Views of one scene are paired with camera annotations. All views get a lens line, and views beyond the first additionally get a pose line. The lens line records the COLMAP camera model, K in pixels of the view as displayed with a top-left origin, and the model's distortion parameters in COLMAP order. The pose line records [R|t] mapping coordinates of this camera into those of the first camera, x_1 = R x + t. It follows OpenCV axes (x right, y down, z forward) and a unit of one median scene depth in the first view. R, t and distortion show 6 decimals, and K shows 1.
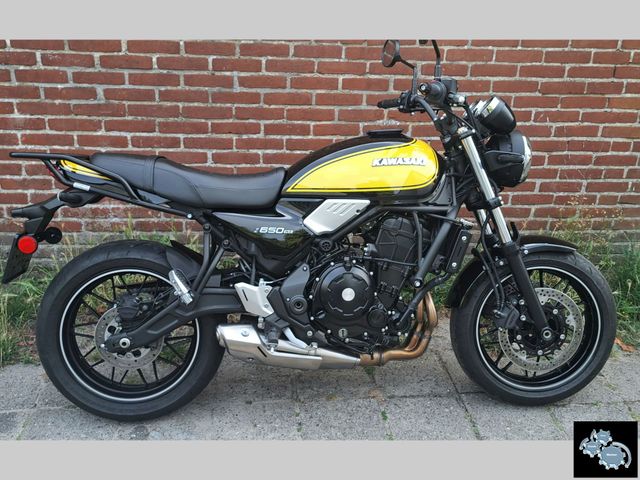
lens RADIAL K [[643.0, 0, 322.1], [0, 643.0, 238.5], [0, 0, 1]] dist [0.096187, -0.142446]
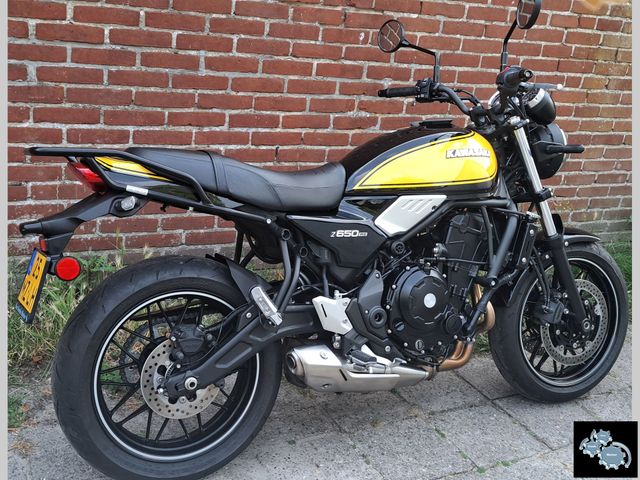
lens RADIAL K [[763.7, 0, 317.7], [0, 763.7, 236.9], [0, 0, 1]] dist [0.113431, -0.183209]
pose [[0.927455, -0.052797, 0.370188, -0.447427], [0.062685, 0.997925, -0.014724, 0.003885], [-0.368643, 0.036861, 0.928840, 0.049018]]
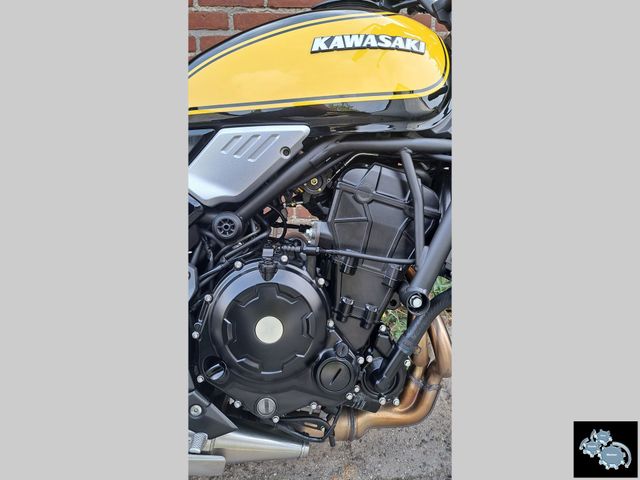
lens RADIAL K [[424.9, 0, 326.8], [0, 424.9, 218.6], [0, 0, 1]] dist [0.027101, -0.001381]
pose [[0.999108, -0.028572, -0.031086, 0.084525], [0.027207, 0.998684, -0.043479, 0.019066], [0.032287, 0.042594, 0.998571, 0.619406]]
